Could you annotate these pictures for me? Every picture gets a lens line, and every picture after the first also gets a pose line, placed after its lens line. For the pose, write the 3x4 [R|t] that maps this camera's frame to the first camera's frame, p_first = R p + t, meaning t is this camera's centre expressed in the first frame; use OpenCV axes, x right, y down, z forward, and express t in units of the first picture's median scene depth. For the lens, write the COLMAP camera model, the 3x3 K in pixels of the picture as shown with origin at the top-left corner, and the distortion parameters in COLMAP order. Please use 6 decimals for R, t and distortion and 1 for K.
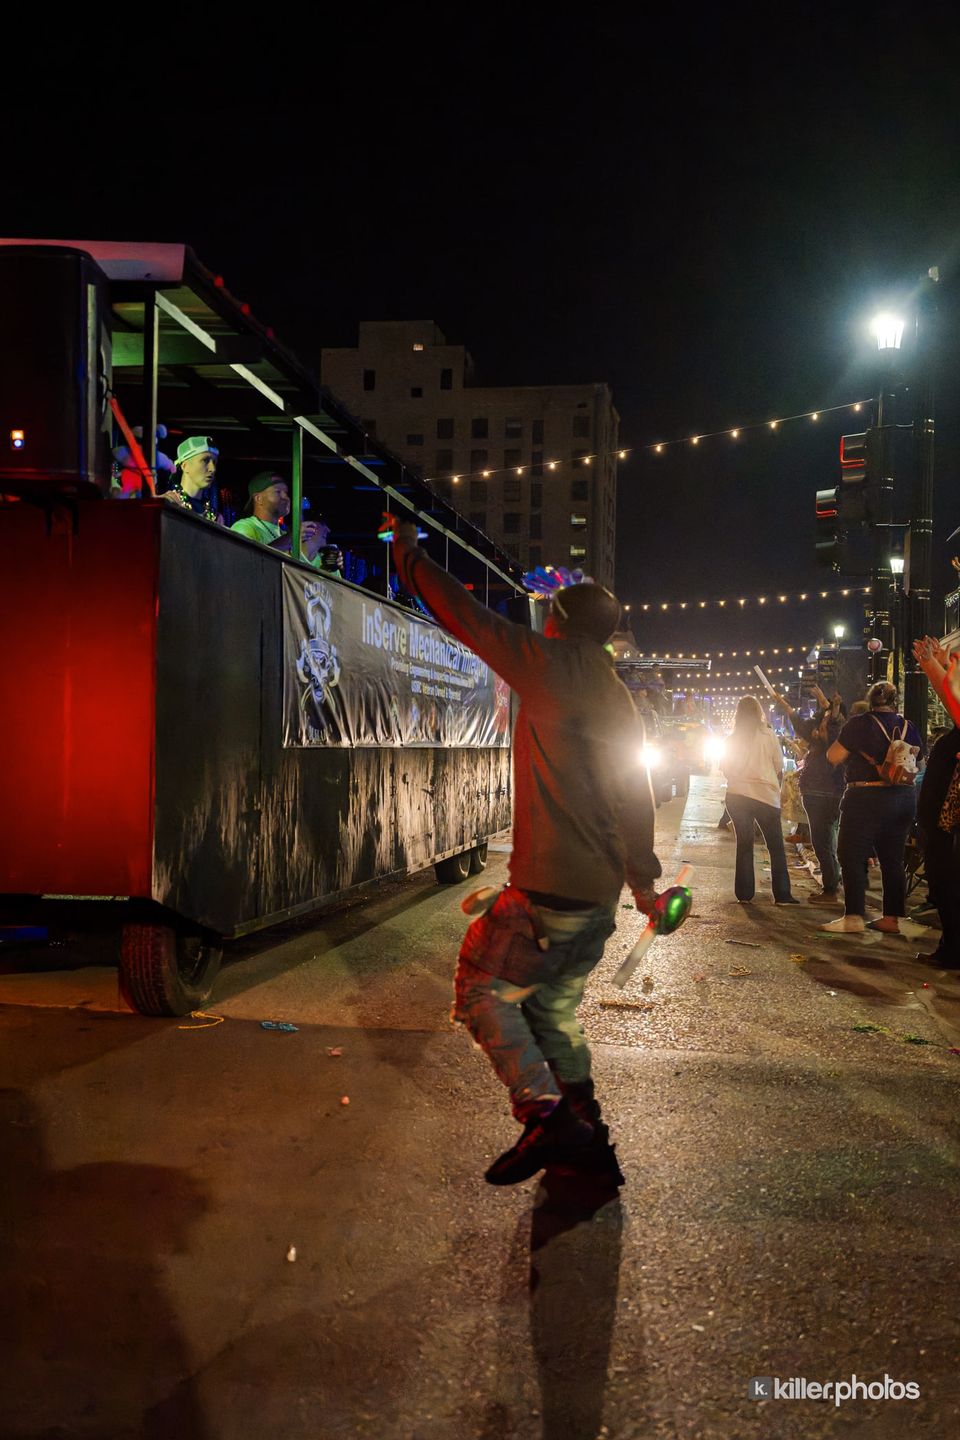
lens RADIAL K [[1445.6, 0, 507.8], [0, 1445.6, 740.8], [0, 0, 1]] dist [0.006375, 0.000000]
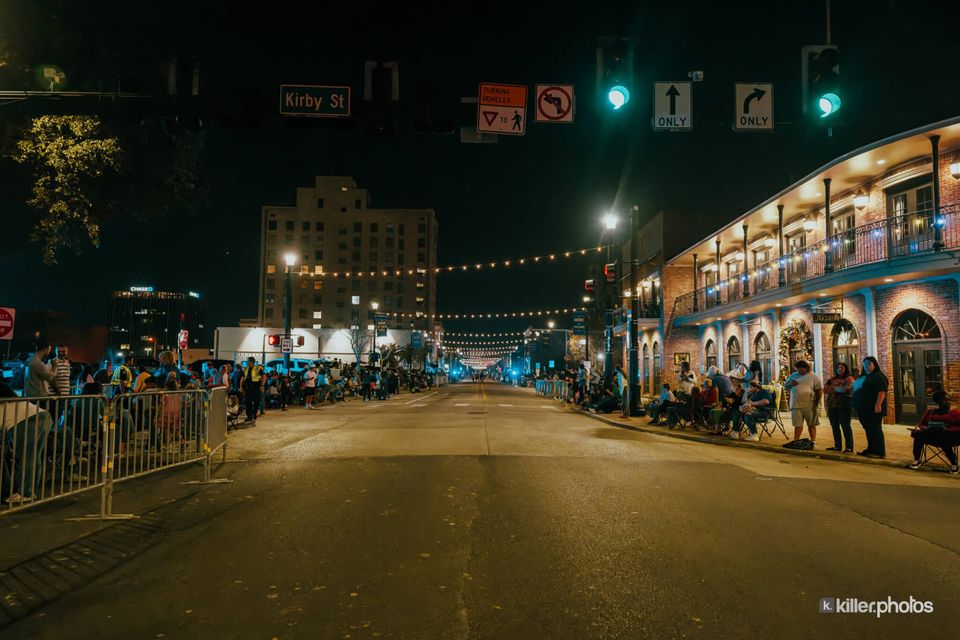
lens RADIAL K [[715.0, 0, 470.8], [0, 715.0, 342.0], [0, 0, 1]] dist [0.073032, -0.030514]
pose [[0.984938, -0.003583, 0.172872, -0.129131], [0.010307, 0.999224, -0.038008, -0.006598], [-0.172602, 0.039218, 0.984211, -0.148344]]
